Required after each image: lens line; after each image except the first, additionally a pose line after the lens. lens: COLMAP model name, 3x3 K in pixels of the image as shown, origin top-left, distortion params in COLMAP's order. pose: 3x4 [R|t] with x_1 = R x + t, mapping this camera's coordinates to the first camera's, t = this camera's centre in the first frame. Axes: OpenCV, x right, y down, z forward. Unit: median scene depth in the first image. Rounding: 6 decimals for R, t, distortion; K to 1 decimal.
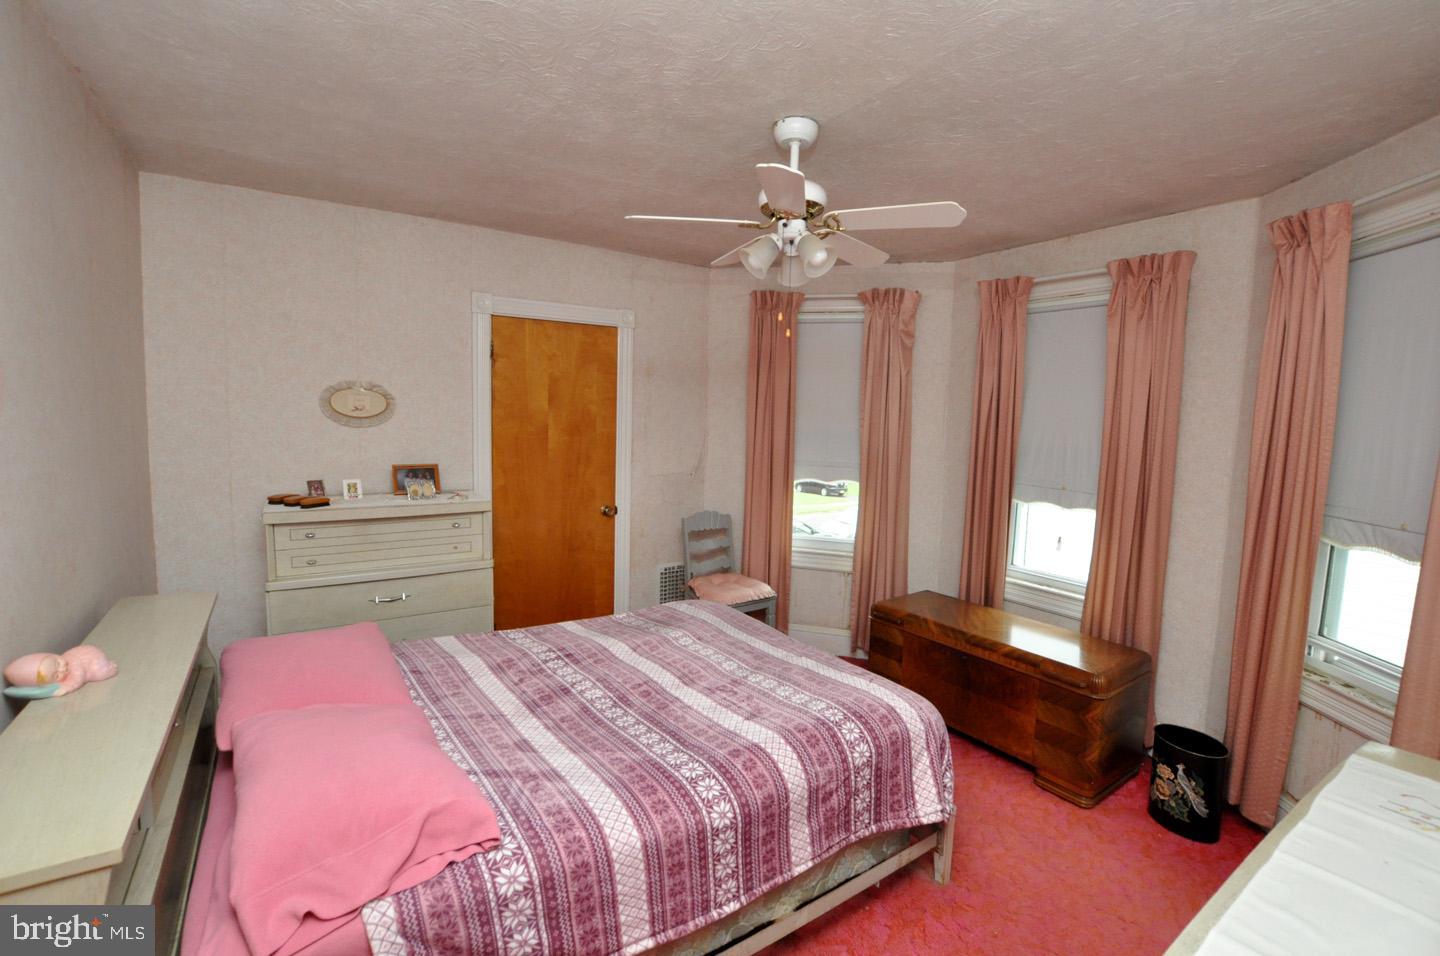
lens RADIAL K [[636.5, 0, 723.7], [0, 636.5, 480.6], [0, 0, 1]] dist [-0.026861, 0.000366]
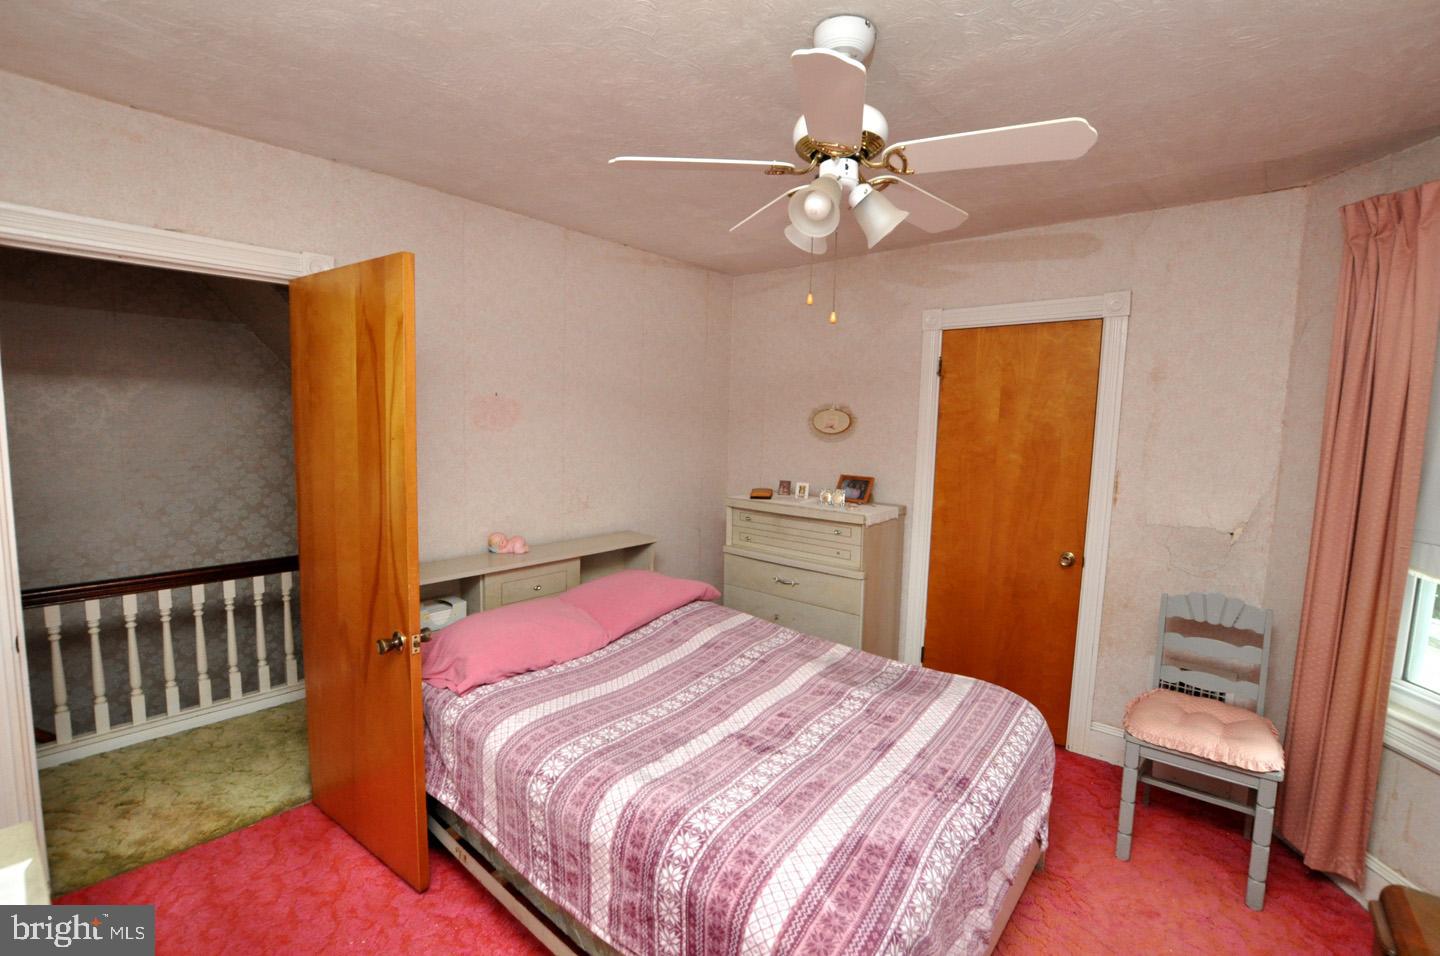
lens RADIAL K [[636.5, 0, 723.7], [0, 636.5, 480.6], [0, 0, 1]] dist [-0.026861, 0.000366]
pose [[0.252723, 0.079779, -0.964244, 0.556484], [-0.110025, 0.992500, 0.053280, -0.052980], [0.961263, 0.092626, 0.259605, 0.494120]]
